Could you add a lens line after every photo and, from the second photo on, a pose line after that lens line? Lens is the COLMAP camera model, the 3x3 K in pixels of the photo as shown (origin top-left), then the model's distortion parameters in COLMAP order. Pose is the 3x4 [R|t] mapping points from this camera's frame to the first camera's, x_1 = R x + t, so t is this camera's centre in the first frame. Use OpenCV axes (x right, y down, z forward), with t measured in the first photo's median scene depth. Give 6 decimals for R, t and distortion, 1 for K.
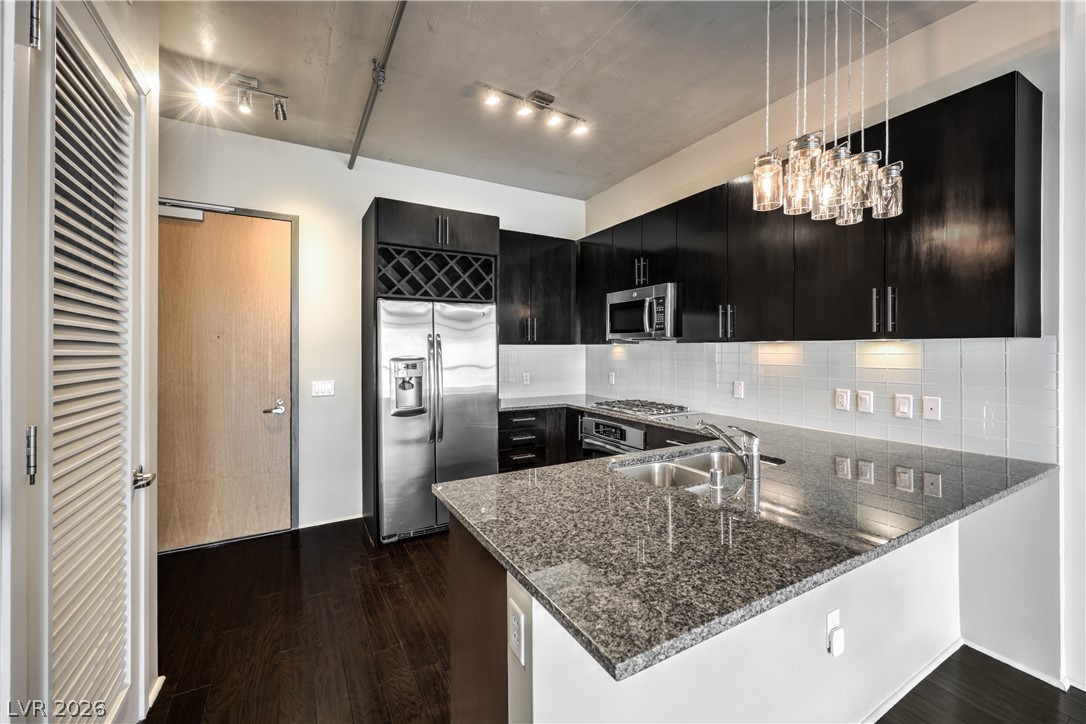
lens RADIAL K [[438.4, 0, 550.0], [0, 438.4, 355.1], [0, 0, 1]] dist [-0.000480, -0.000045]
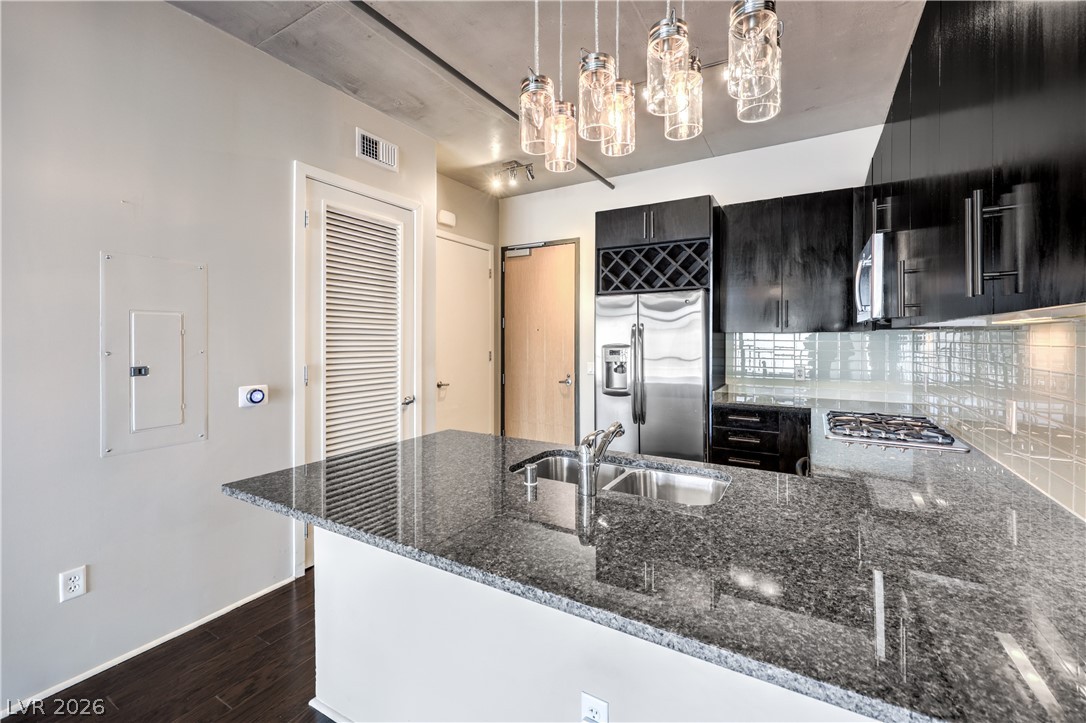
lens RADIAL K [[465.0, 0, 564.9], [0, 465.0, 336.3], [0, 0, 1]] dist [0.021124, 0.000017]
pose [[0.530515, -0.003938, -0.847667, 0.619128], [-0.007656, 0.999926, -0.009437, -0.004382], [0.847641, 0.011496, 0.530445, 0.238842]]
